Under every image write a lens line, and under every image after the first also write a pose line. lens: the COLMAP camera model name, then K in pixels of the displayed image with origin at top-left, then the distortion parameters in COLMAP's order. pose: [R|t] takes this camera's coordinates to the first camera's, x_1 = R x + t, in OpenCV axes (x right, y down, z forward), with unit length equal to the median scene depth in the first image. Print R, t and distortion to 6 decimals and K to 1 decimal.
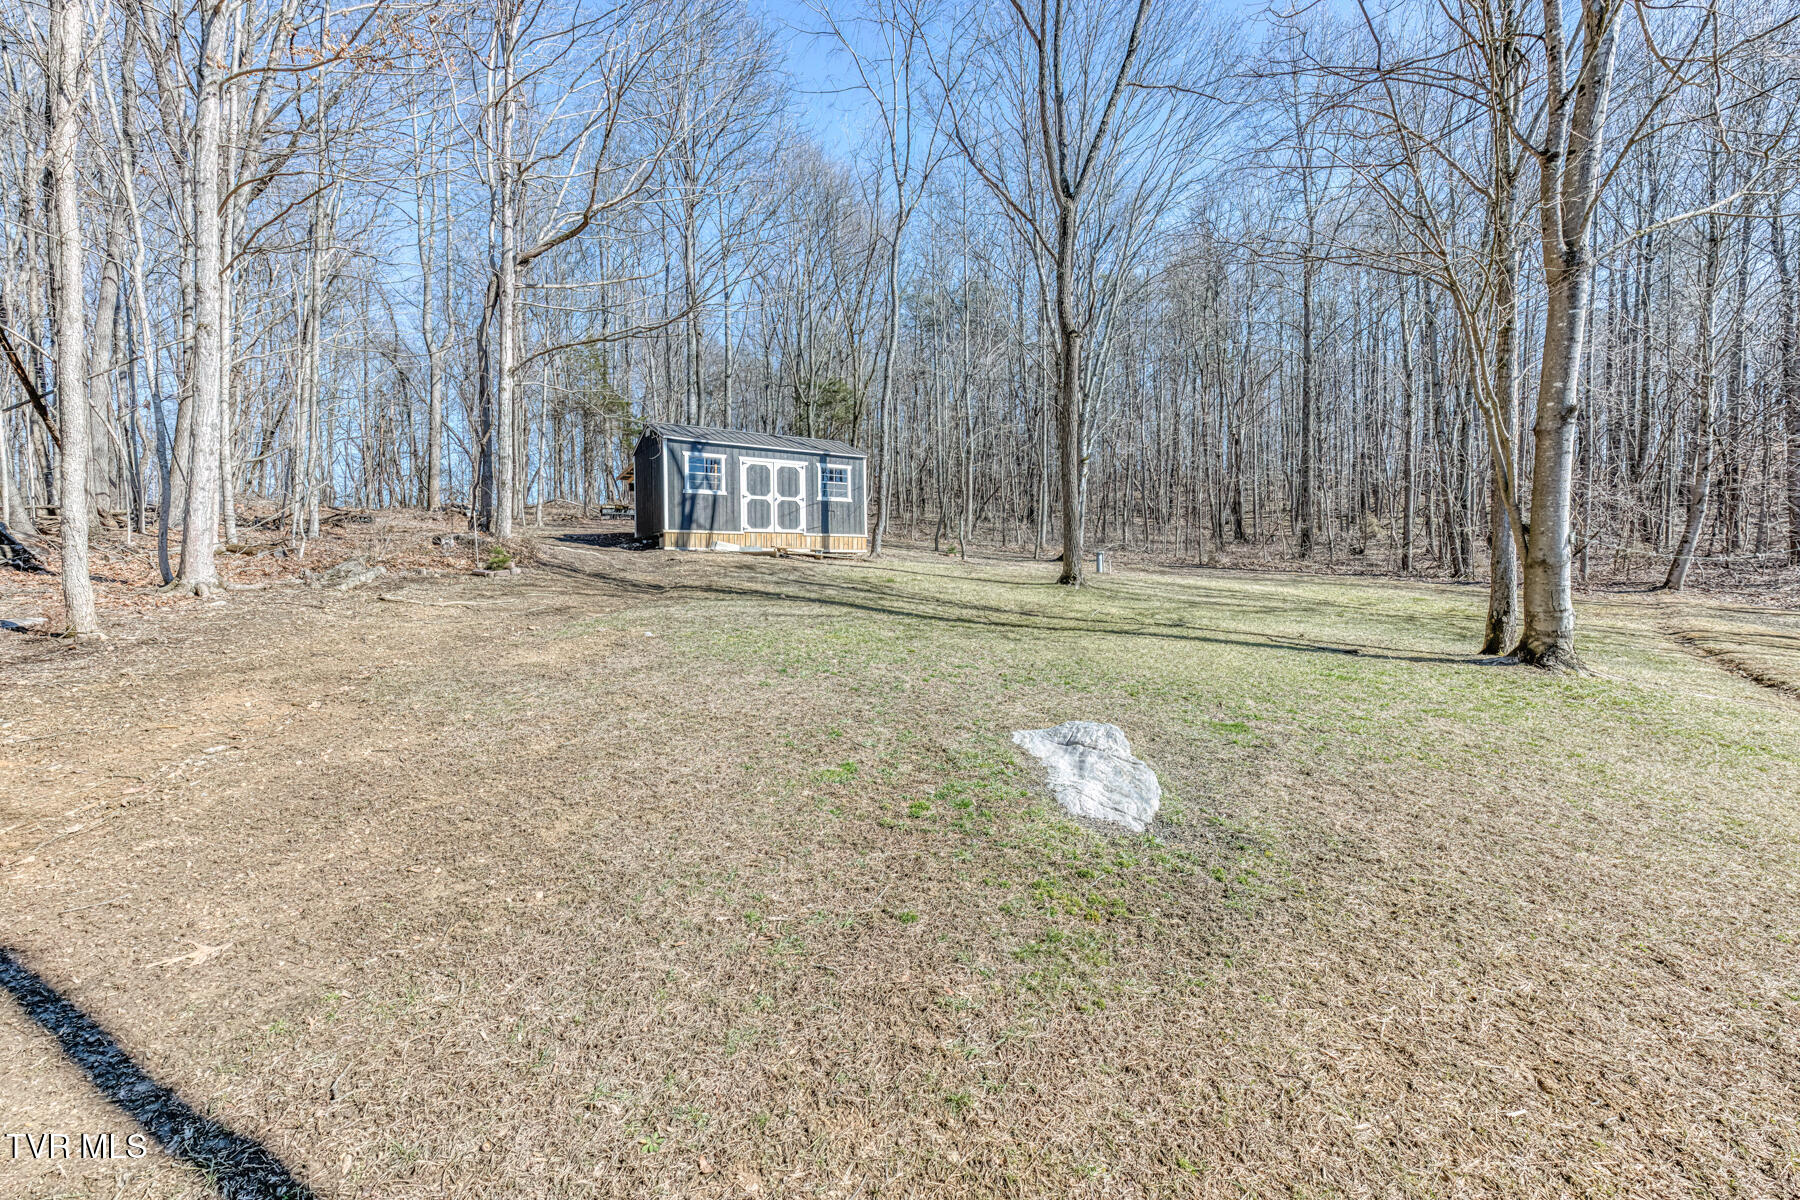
lens RADIAL K [[715.5, 0, 898.3], [0, 715.5, 589.3], [0, 0, 1]] dist [0.004584, 0.000097]
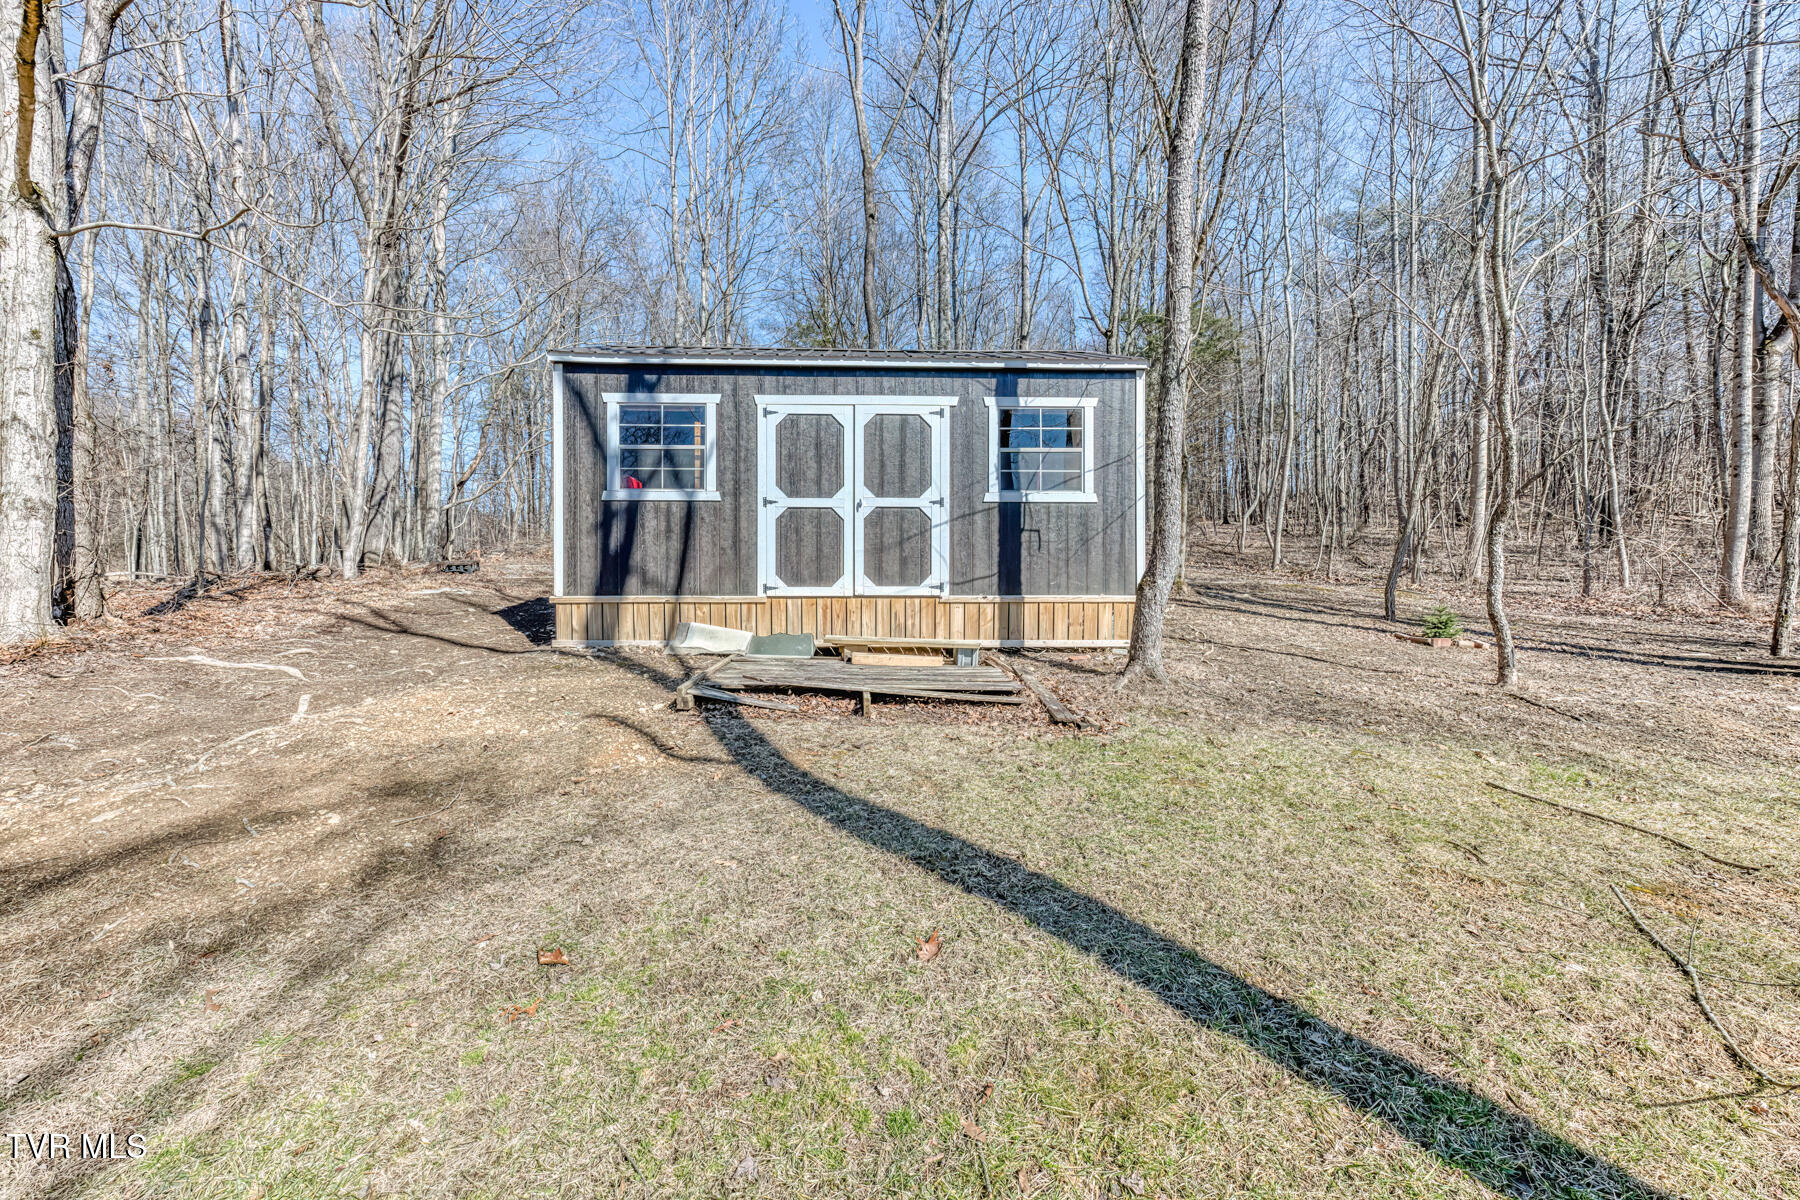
lens RADIAL K [[715.5, 0, 895.7], [0, 715.5, 608.4], [0, 0, 1]] dist [0.004584, 0.000097]
pose [[0.853367, 0.017437, -0.521019, 0.036182], [-0.020512, 0.999790, -0.000137, -0.073546], [0.520907, 0.010804, 0.853545, 0.700128]]
